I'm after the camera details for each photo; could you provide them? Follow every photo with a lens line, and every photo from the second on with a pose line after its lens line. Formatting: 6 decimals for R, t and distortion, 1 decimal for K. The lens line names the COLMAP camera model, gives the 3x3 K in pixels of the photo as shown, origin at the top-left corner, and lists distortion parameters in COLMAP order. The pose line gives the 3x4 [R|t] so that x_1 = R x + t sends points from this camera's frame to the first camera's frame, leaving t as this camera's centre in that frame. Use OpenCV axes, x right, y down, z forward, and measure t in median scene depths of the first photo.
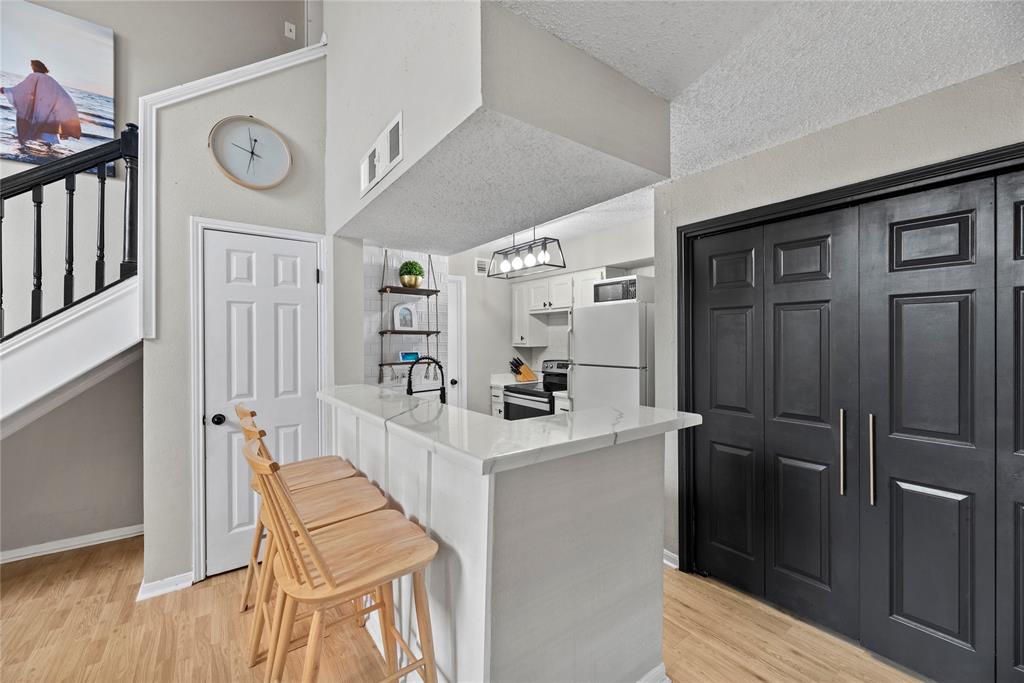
lens RADIAL K [[414.4, 0, 511.3], [0, 414.4, 341.5], [0, 0, 1]] dist [0.001470, 0.000087]
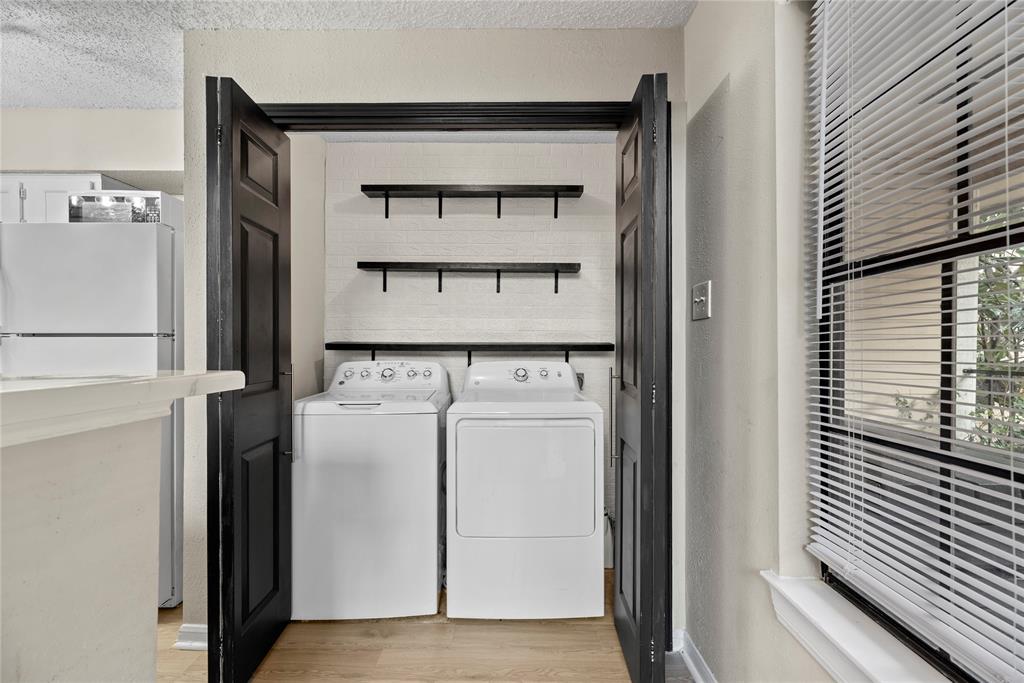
lens RADIAL K [[414.4, 0, 518.3], [0, 414.4, 350.9], [0, 0, 1]] dist [0.001470, 0.000087]
pose [[0.591222, 0.005210, 0.806492, 0.130533], [-0.005968, 0.999980, -0.002084, 0.083427], [-0.806487, -0.003581, 0.591241, 0.221755]]
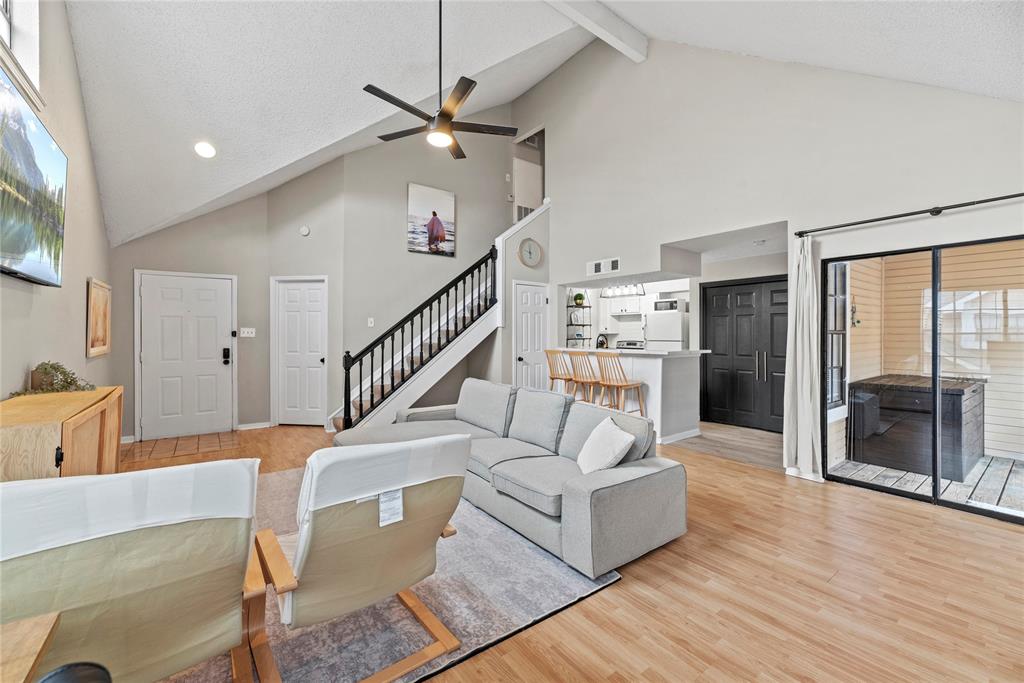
lens RADIAL K [[414.4, 0, 512.7], [0, 414.4, 332.2], [0, 0, 1]] dist [0.001470, 0.000087]
pose [[0.999911, 0.004219, 0.012652, -0.635138], [-0.004129, 0.999966, -0.007084, 0.034082], [-0.012681, 0.007031, 0.999895, -1.245653]]
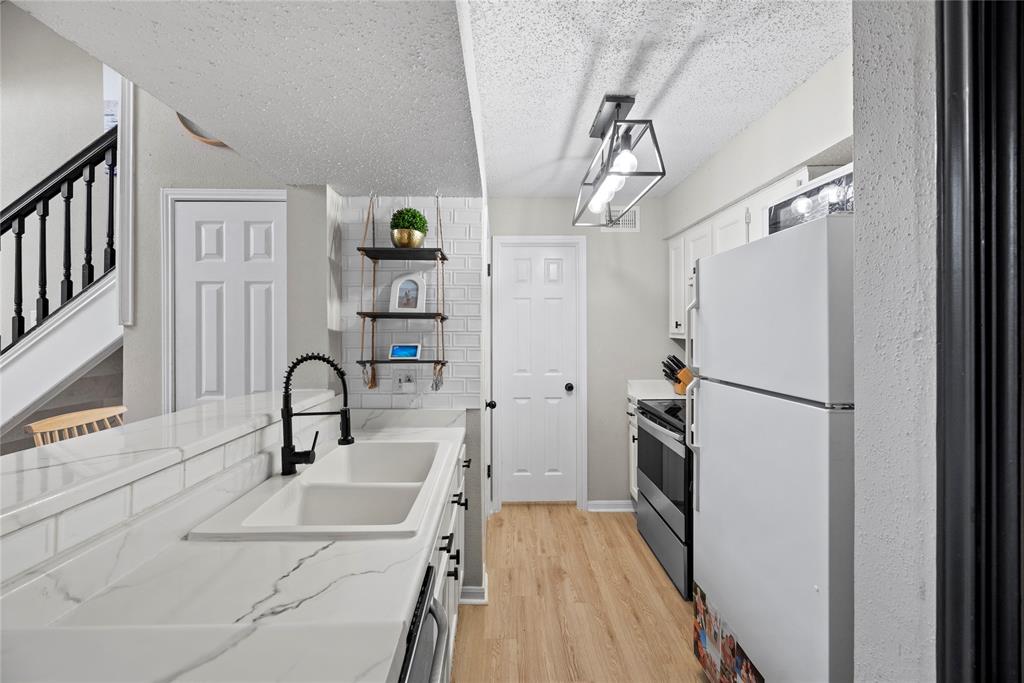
lens RADIAL K [[414.4, 0, 509.4], [0, 414.4, 330.3], [0, 0, 1]] dist [0.001470, 0.000087]
pose [[0.816830, 0.002170, -0.576874, 0.281705], [-0.003001, 0.999995, -0.000487, 0.001787], [0.576870, 0.002129, 0.816833, 0.549775]]
